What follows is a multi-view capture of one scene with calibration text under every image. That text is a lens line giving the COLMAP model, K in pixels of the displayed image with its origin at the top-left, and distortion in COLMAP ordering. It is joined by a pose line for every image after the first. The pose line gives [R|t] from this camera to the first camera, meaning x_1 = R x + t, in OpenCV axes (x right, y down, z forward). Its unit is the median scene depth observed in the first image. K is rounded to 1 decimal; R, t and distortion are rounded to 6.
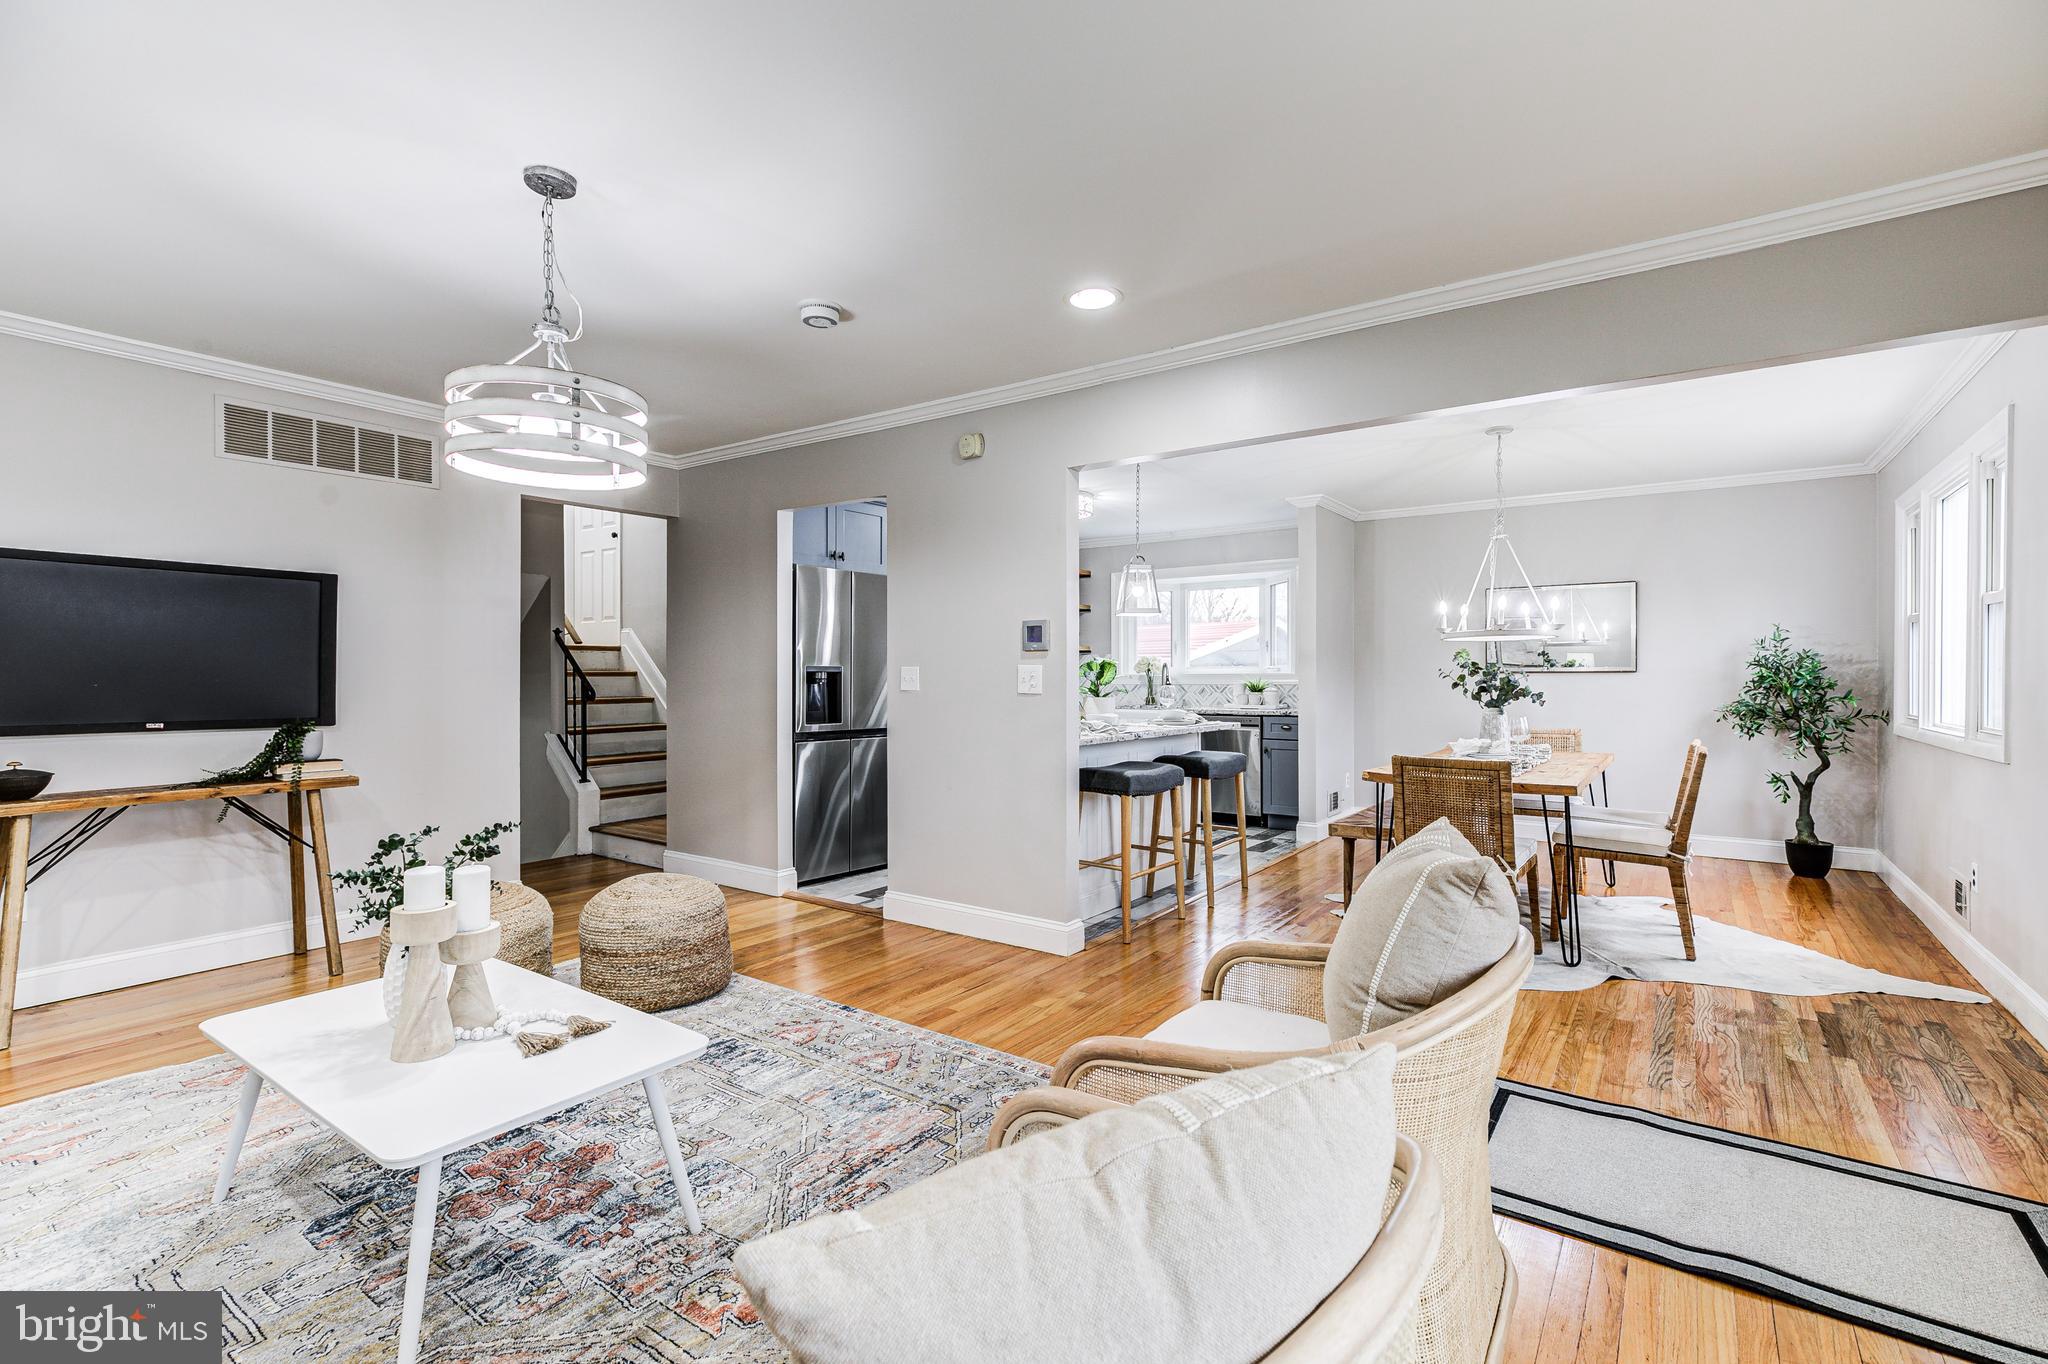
lens RADIAL K [[930.5, 0, 1009.9], [0, 930.5, 677.6], [0, 0, 1]] dist [0.012802, 0.000240]
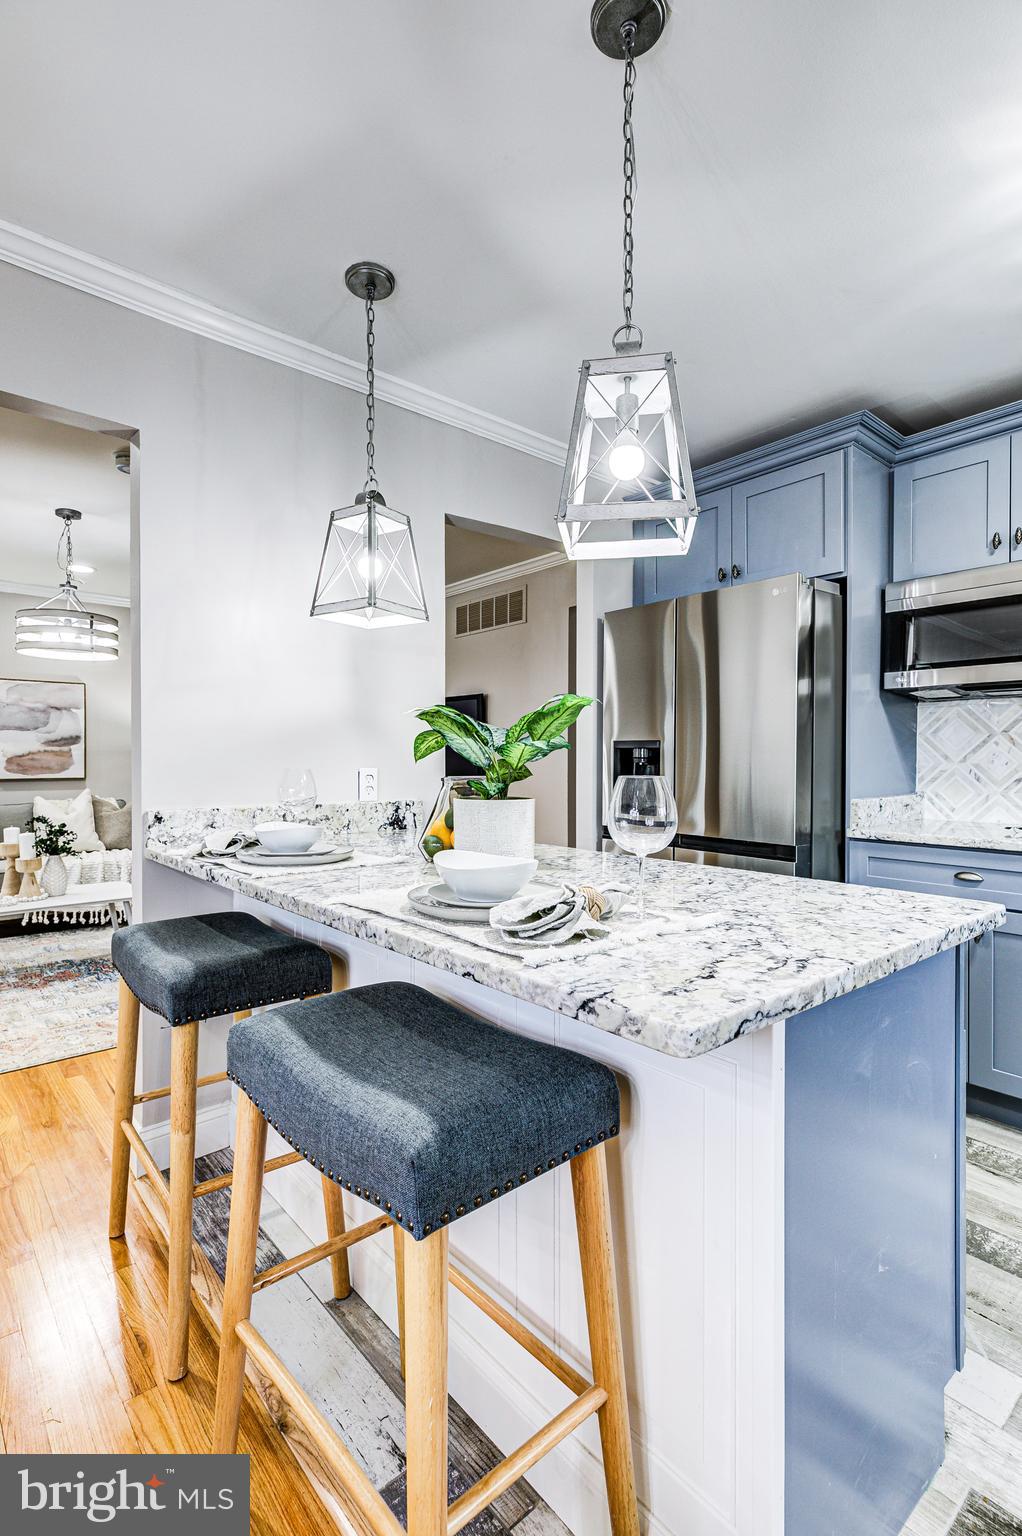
lens RADIAL K [[734.7, 0, 504.0], [0, 734.7, 760.7], [0, 0, 1]] dist [0.007234, -0.002968]
pose [[-0.228160, -0.002939, -0.973619, 0.379274], [-0.006514, 0.999978, -0.001492, 0.005090], [0.973602, 0.006002, -0.228174, 1.006383]]
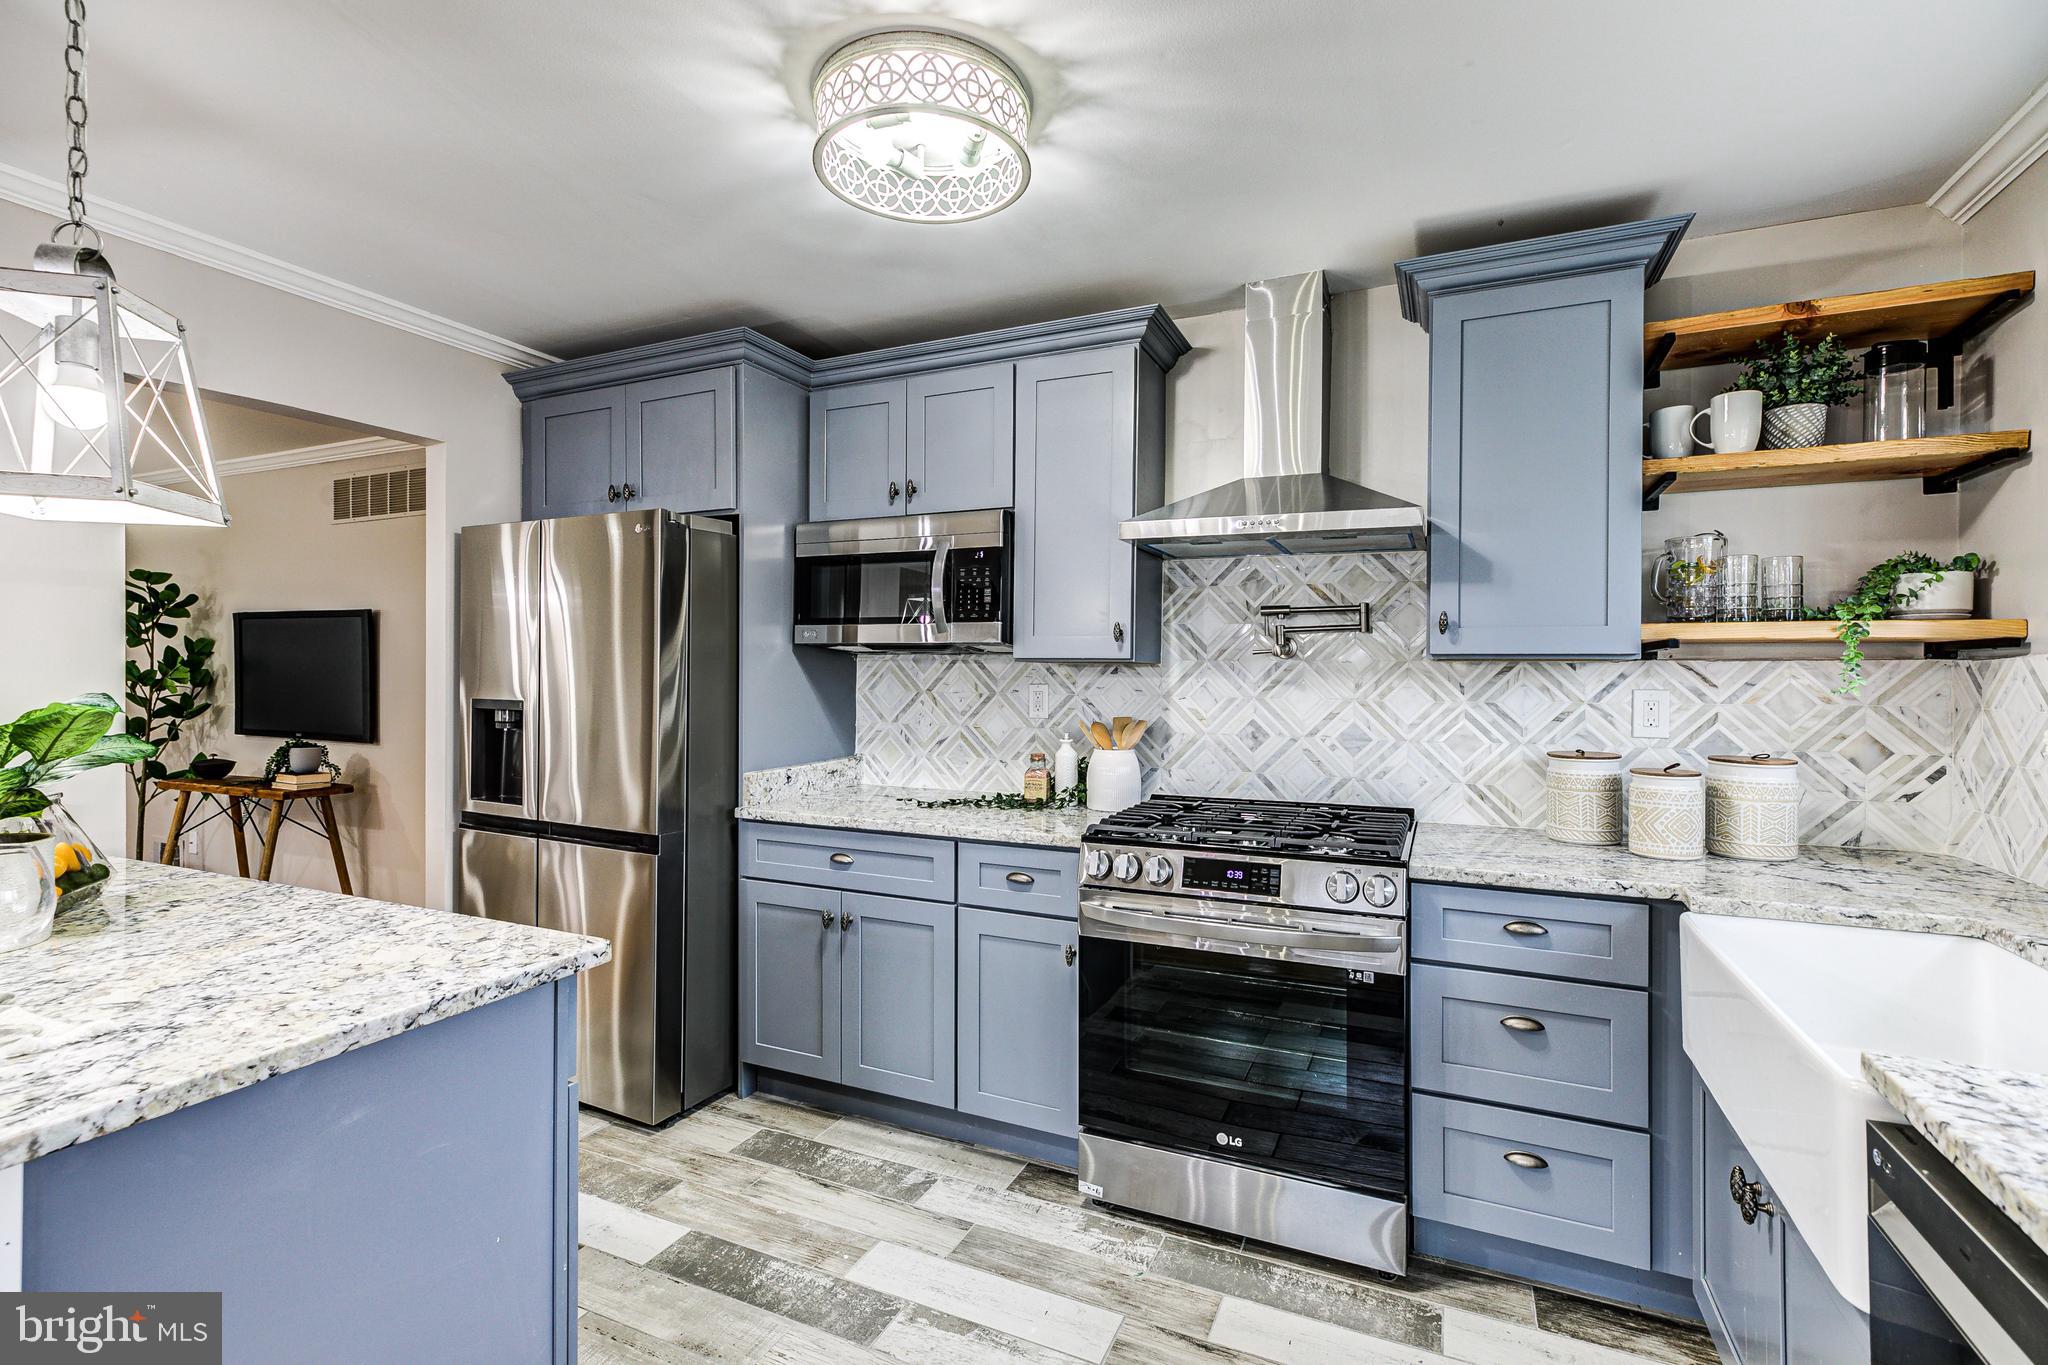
lens RADIAL K [[930.5, 0, 1032.3], [0, 930.5, 671.7], [0, 0, 1]] dist [0.012802, 0.000240]
pose [[0.203700, -0.000268, -0.979033, 0.407217], [-0.009791, 0.999949, -0.002311, -0.029482], [0.978984, 0.010056, 0.203687, 1.170741]]
